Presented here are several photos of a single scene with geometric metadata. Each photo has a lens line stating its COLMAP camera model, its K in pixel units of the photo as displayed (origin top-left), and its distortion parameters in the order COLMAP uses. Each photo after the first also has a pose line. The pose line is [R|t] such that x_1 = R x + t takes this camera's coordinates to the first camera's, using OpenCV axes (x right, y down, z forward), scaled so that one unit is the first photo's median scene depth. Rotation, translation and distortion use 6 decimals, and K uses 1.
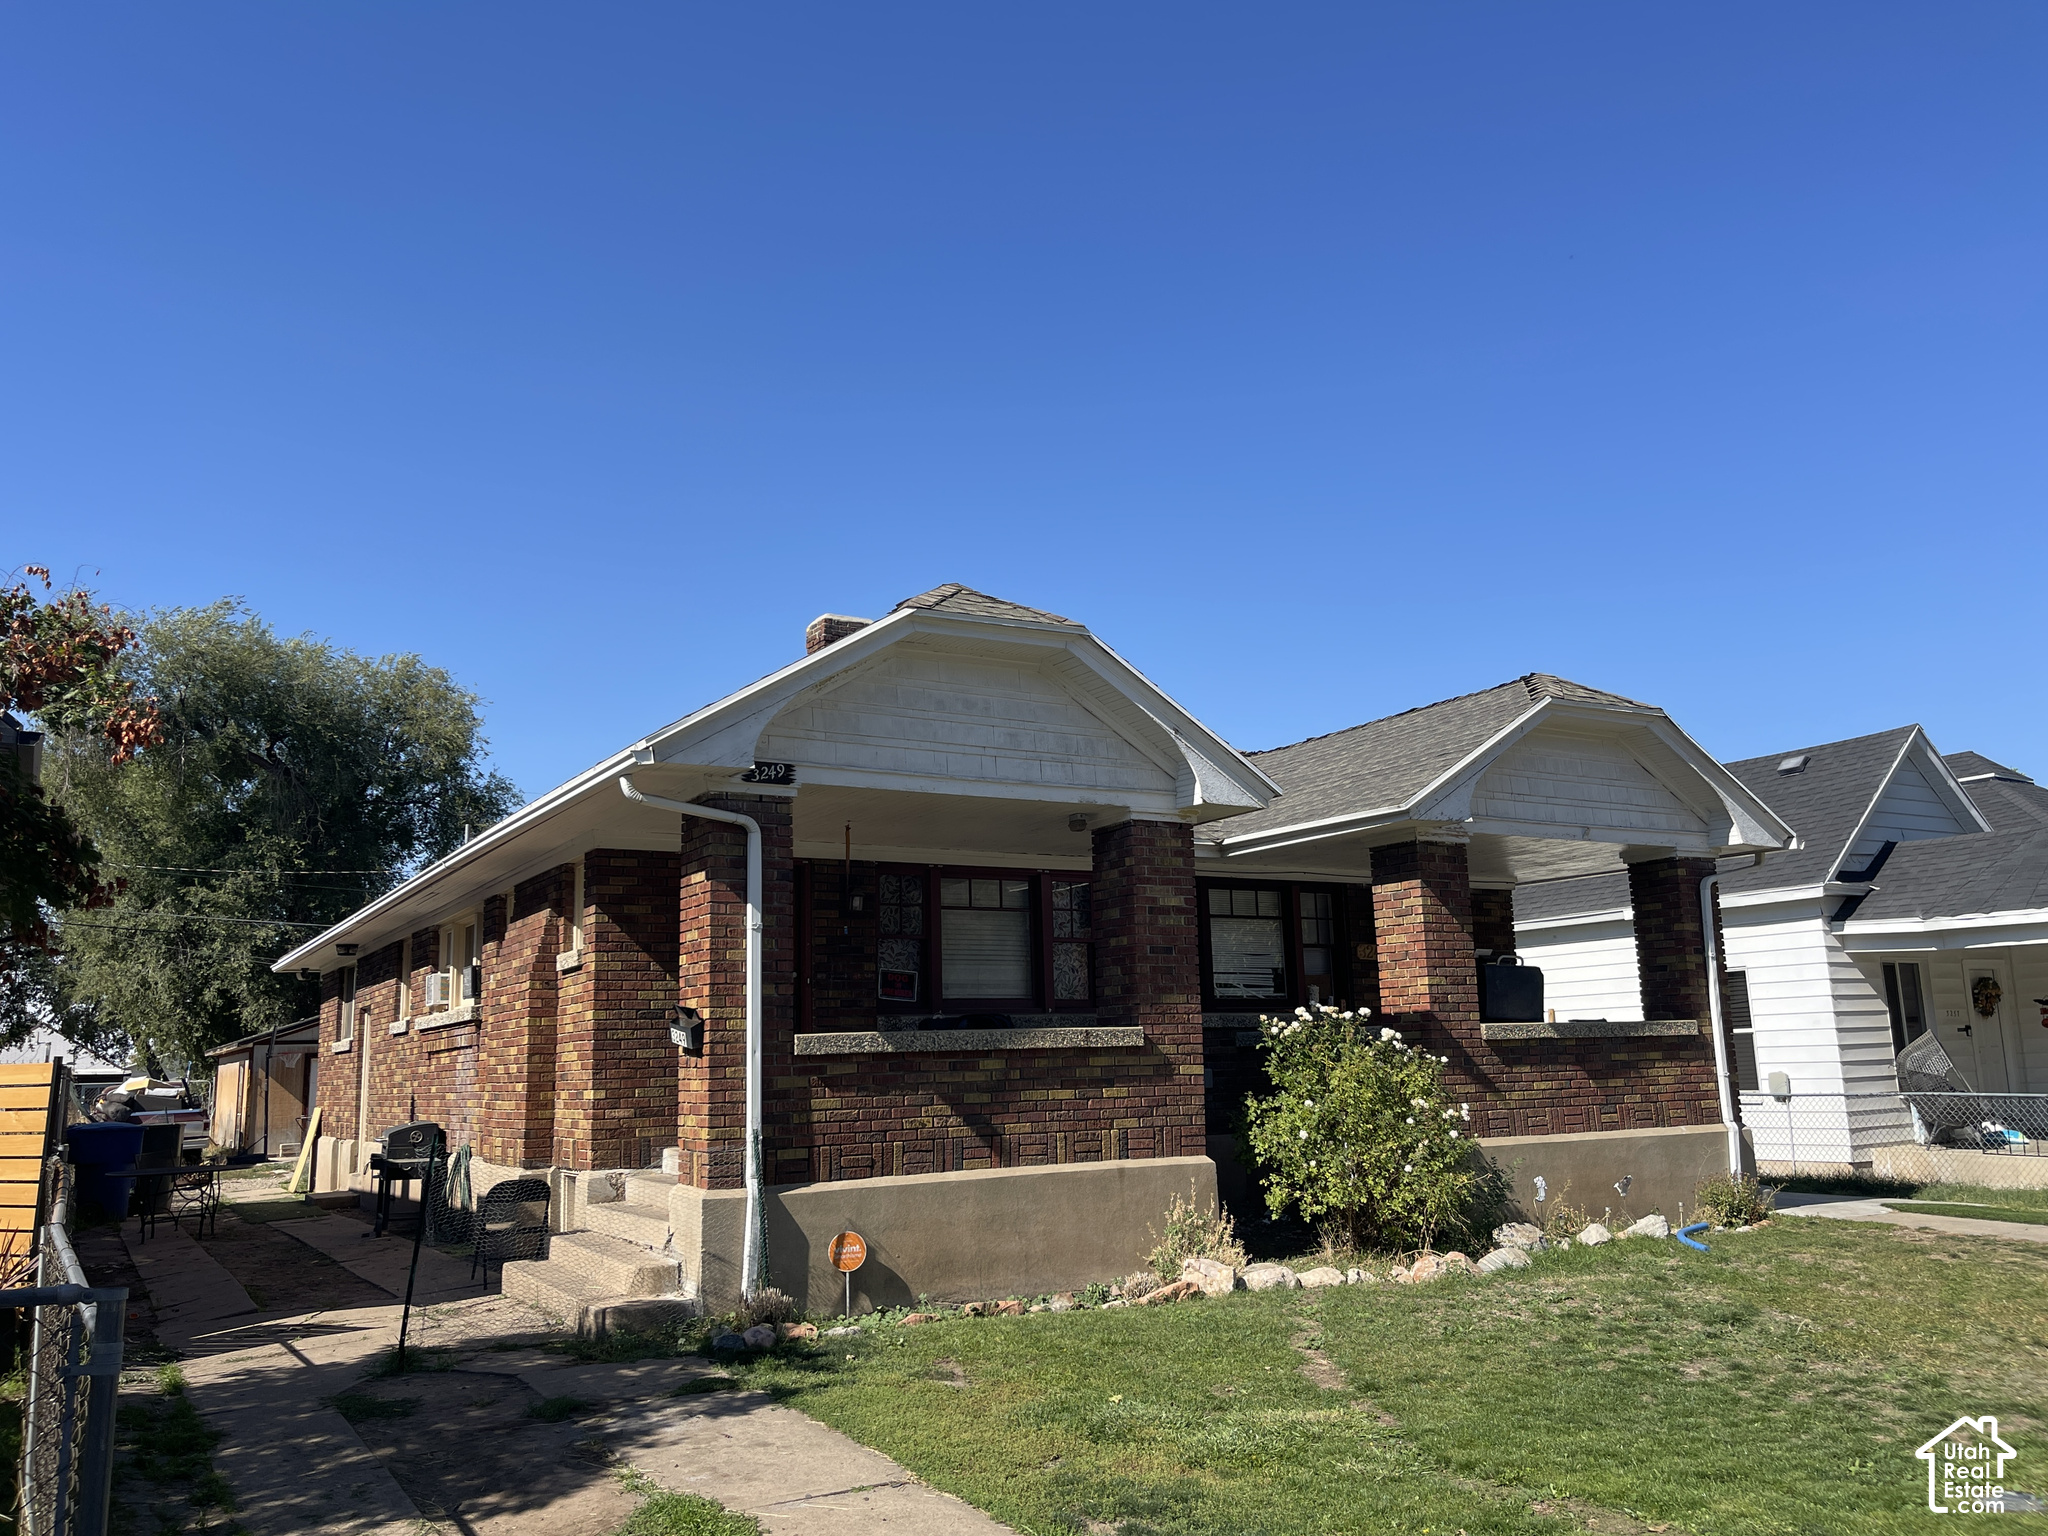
lens RADIAL K [[1526.8, 0, 1043.6], [0, 1526.8, 753.5], [0, 0, 1]] dist [0.046339, -0.032166]
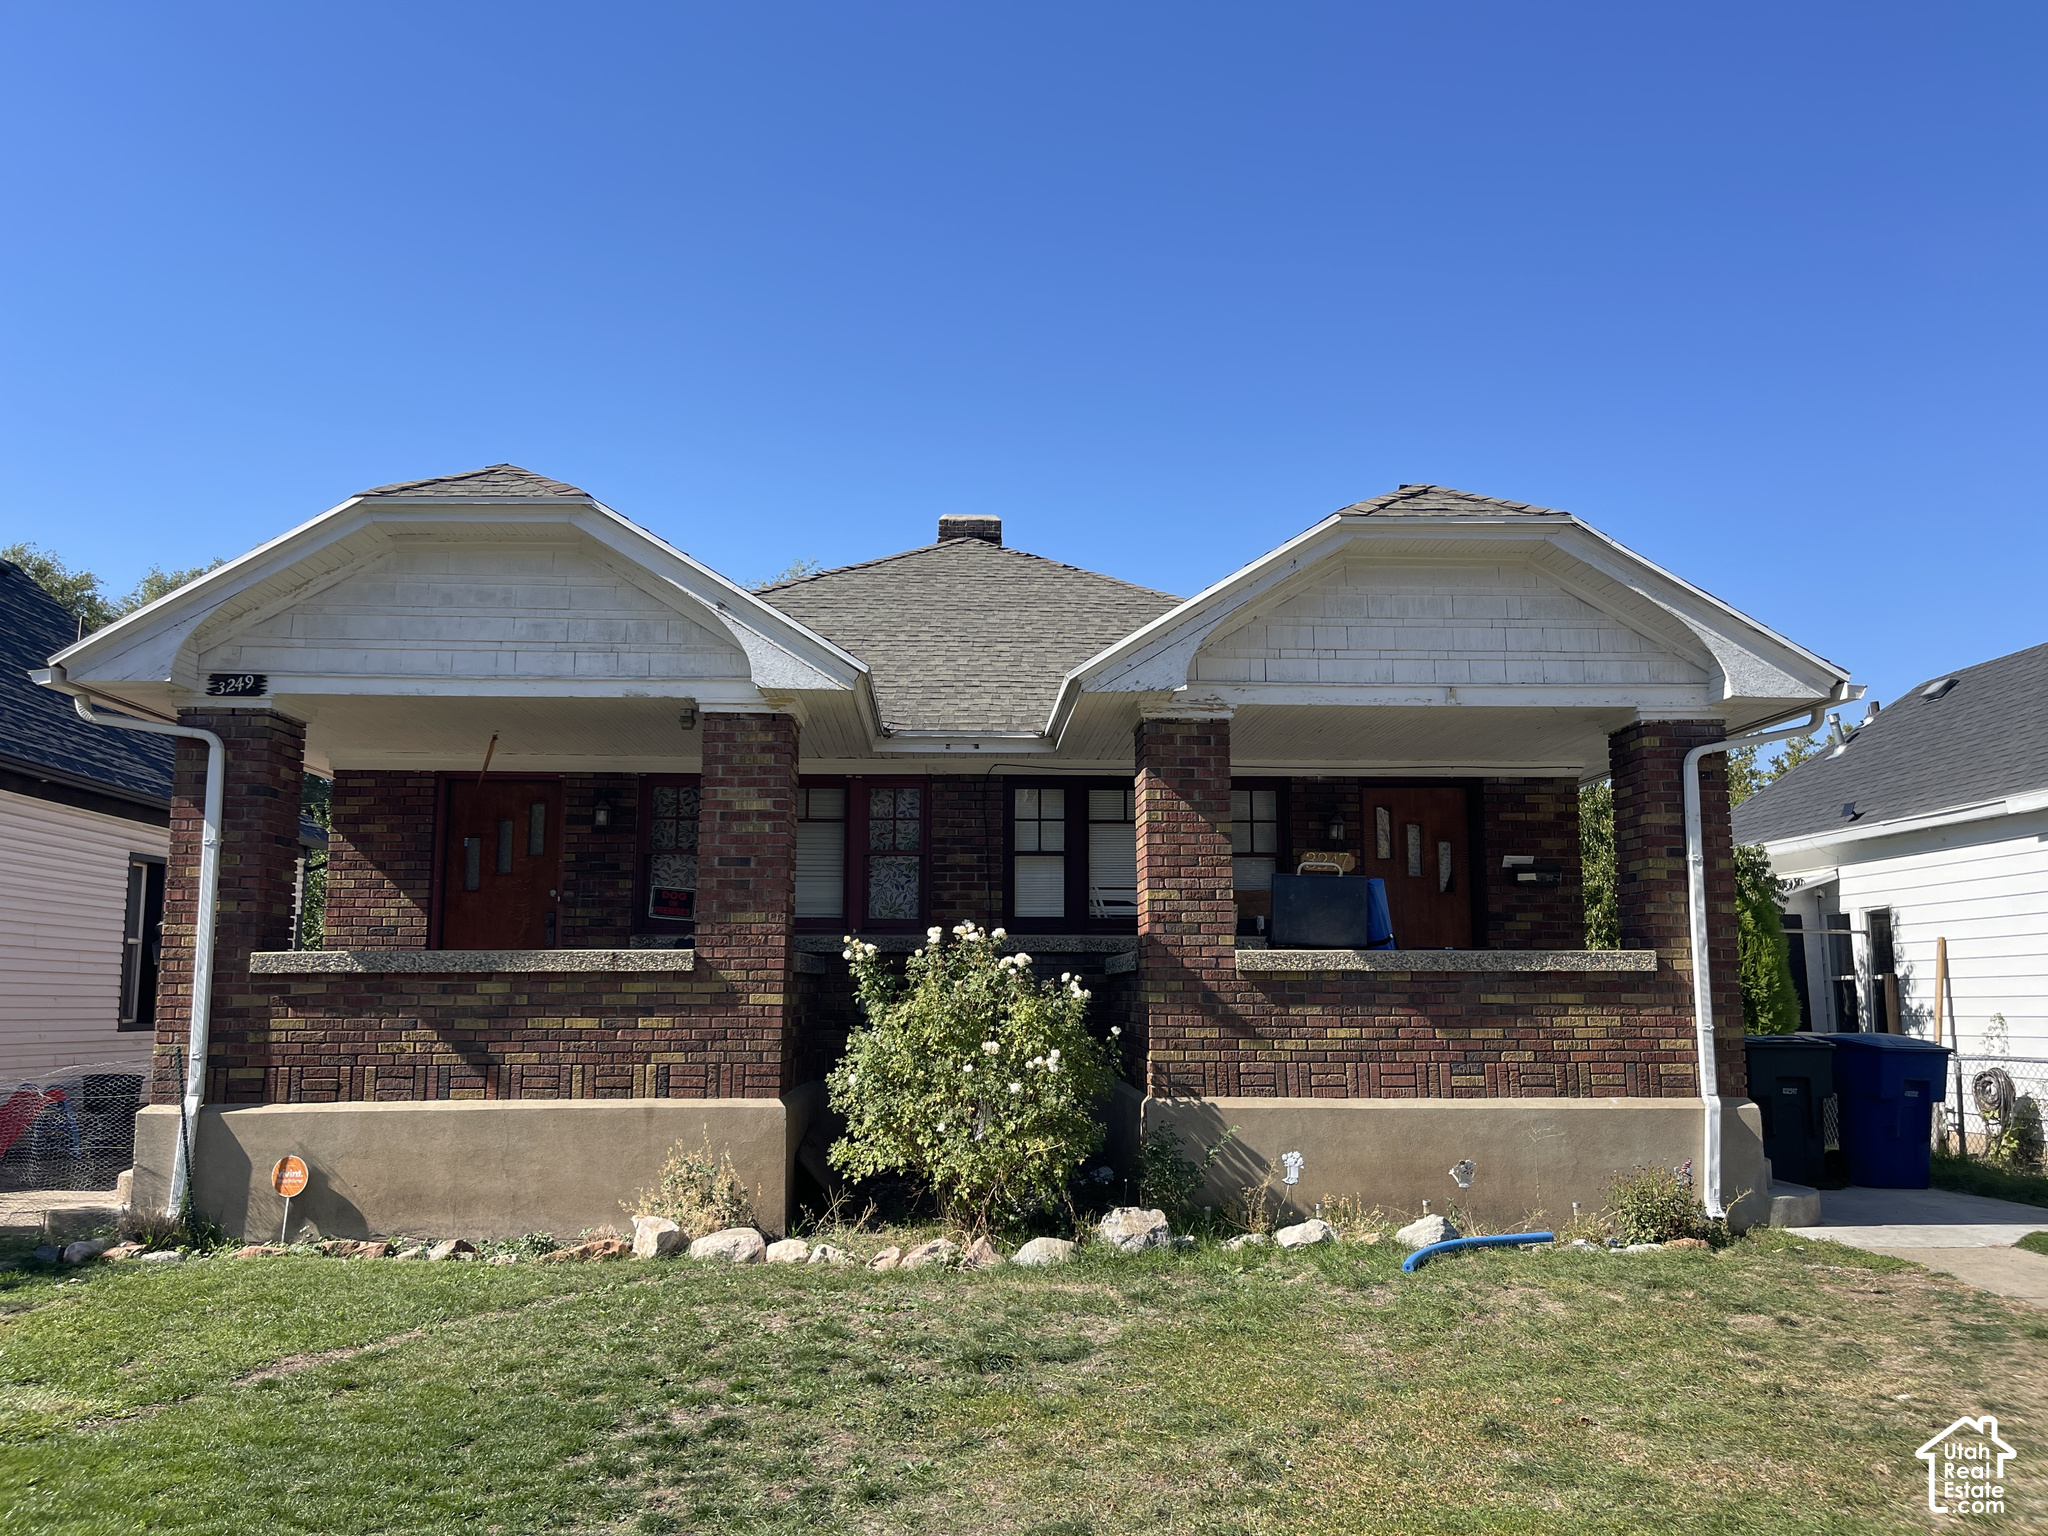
lens RADIAL K [[1526.8, 0, 1036.0], [0, 1526.8, 765.0], [0, 0, 1]] dist [0.046339, -0.032166]
pose [[0.885609, -0.042549, -0.462478, 0.642386], [0.068638, 0.996850, 0.039724, 0.052864], [0.459331, -0.066923, 0.885741, 0.323363]]
